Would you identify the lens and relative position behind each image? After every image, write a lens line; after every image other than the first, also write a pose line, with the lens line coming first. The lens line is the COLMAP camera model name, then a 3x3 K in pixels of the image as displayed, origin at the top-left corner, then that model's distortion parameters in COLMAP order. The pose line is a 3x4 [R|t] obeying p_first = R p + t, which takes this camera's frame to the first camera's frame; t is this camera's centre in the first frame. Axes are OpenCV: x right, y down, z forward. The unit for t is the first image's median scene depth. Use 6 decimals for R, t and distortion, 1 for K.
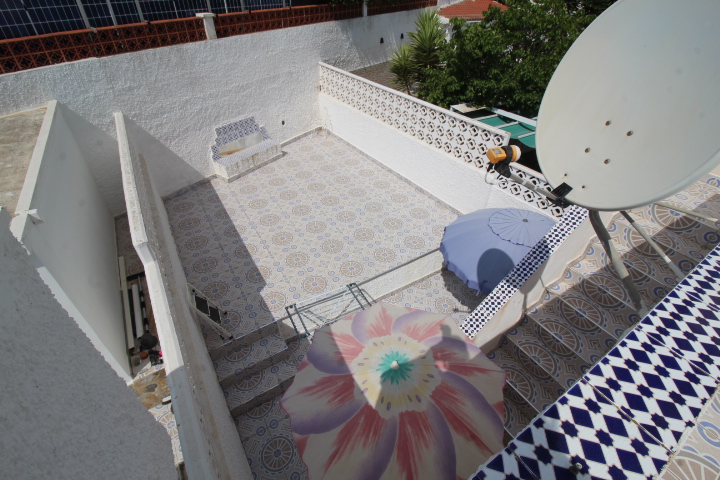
lens RADIAL K [[333.2, 0, 358.5], [0, 333.2, 239.8], [0, 0, 1]] dist [-0.006536, -0.007132]
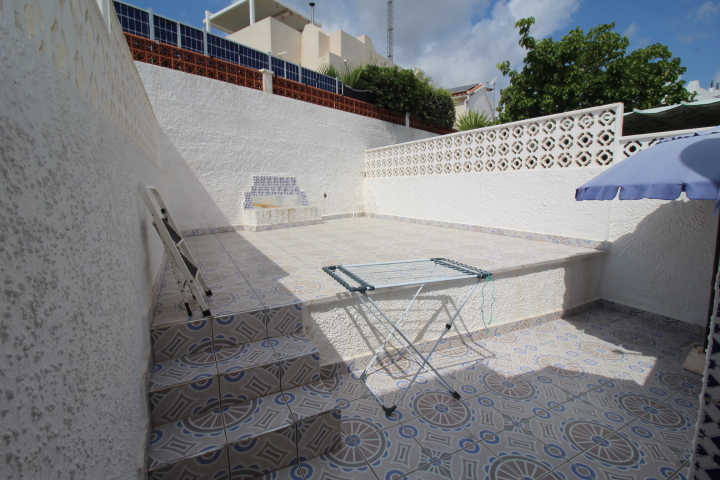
lens RADIAL K [[333.2, 0, 361.5], [0, 333.2, 236.8], [0, 0, 1]] dist [-0.006536, -0.007132]
pose [[0.997514, -0.000951, -0.070469, -0.070925], [-0.034437, 0.865825, -0.499160, 0.245894], [0.061489, 0.500346, 0.863640, 0.308160]]
